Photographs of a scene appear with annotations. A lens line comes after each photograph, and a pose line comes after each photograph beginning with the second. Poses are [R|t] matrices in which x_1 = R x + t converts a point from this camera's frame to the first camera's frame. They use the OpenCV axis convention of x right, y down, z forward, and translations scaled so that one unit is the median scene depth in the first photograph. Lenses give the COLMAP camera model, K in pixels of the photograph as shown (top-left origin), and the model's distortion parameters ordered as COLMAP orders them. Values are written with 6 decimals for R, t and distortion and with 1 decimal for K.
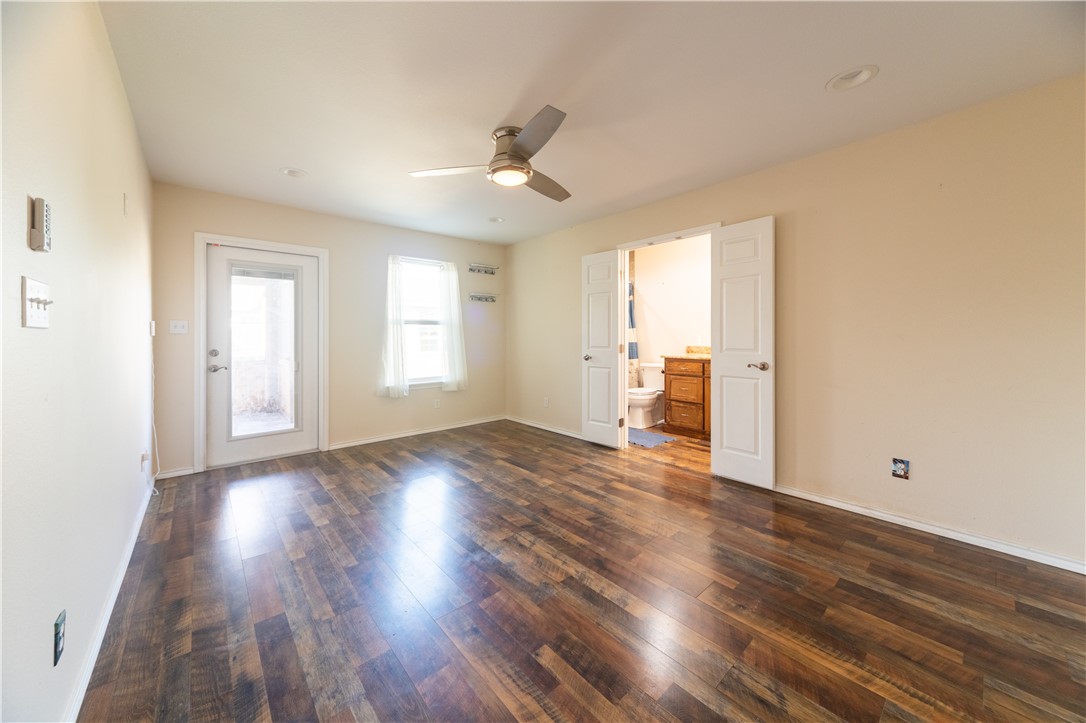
lens RADIAL K [[387.9, 0, 539.0], [0, 387.9, 333.9], [0, 0, 1]] dist [0.017715, -0.000474]
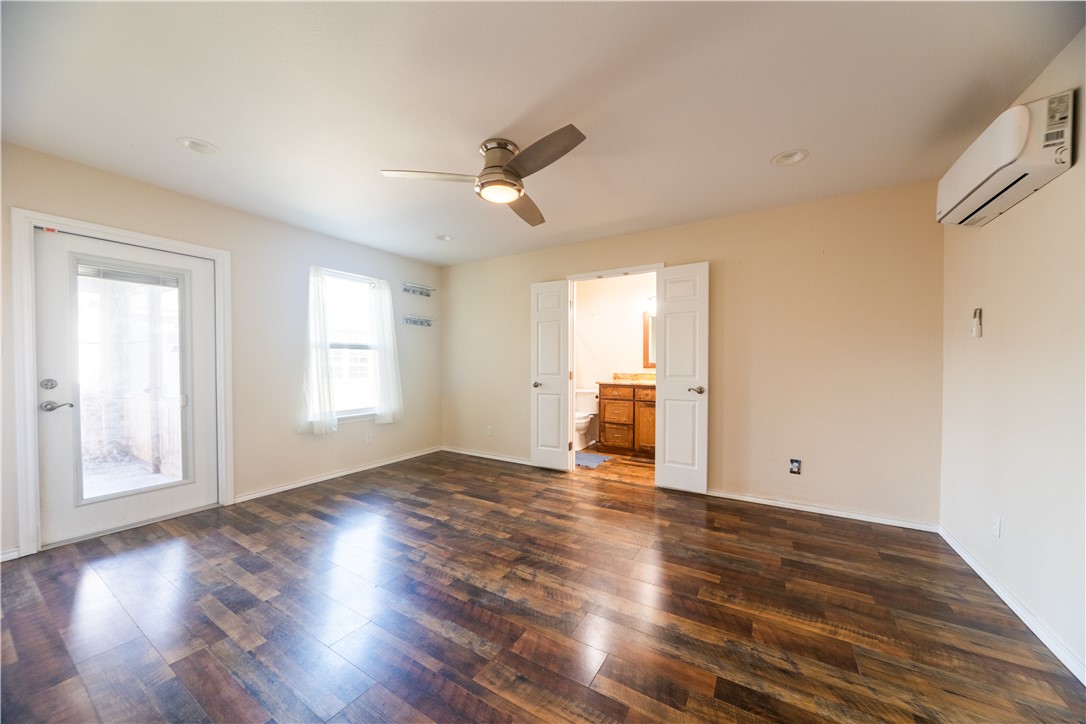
lens RADIAL K [[375.4, 0, 550.2], [0, 375.4, 368.6], [0, 0, 1]] dist [-0.000738, 0.000006]
pose [[0.946111, 0.001697, 0.323837, -0.209234], [-0.007925, 0.999808, 0.017914, 0.001864], [-0.323744, -0.019515, 0.945943, 0.079872]]
